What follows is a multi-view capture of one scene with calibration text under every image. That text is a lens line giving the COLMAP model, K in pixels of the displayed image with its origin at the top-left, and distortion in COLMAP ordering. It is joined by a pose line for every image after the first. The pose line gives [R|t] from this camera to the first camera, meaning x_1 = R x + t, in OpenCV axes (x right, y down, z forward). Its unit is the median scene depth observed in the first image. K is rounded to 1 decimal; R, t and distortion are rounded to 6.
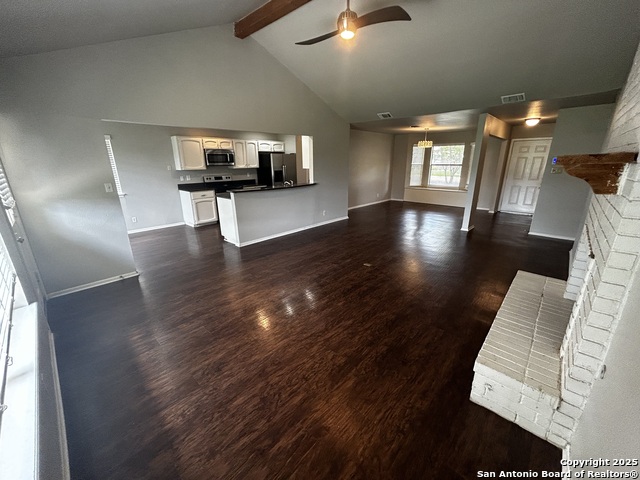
lens RADIAL K [[257.3, 0, 318.9], [0, 257.3, 238.2], [0, 0, 1]] dist [-0.000900, 0.000235]
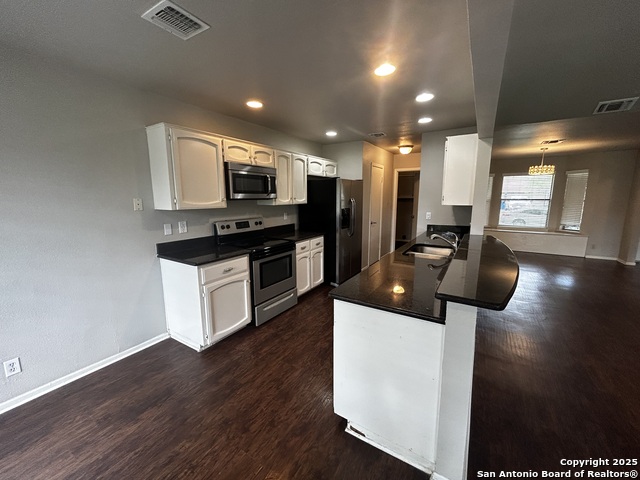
lens RADIAL K [[257.3, 0, 320.7], [0, 257.3, 239.0], [0, 0, 1]] dist [-0.000900, 0.000235]
pose [[0.980253, -0.027070, 0.195887, -0.362309], [0.052043, 0.990981, -0.123484, -0.148703], [-0.190778, 0.131240, 0.972821, 0.538138]]
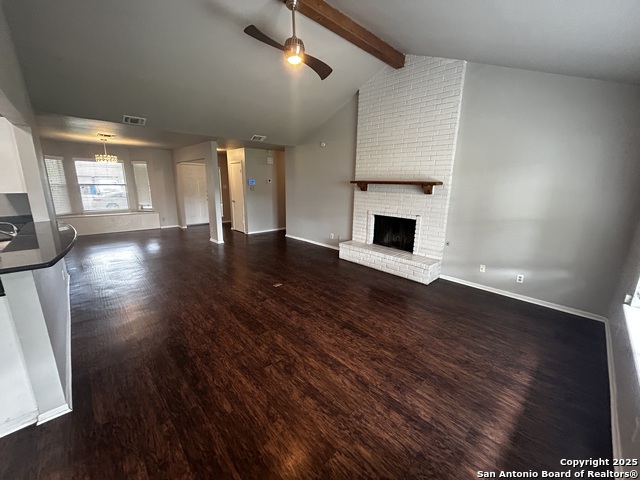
lens RADIAL K [[257.3, 0, 317.9], [0, 257.3, 239.3], [0, 0, 1]] dist [-0.000900, 0.000235]
pose [[0.055916, -0.207229, 0.976693, -0.431517], [0.272875, 0.944153, 0.184702, -0.119726], [-0.960423, 0.256188, 0.109341, 0.414507]]
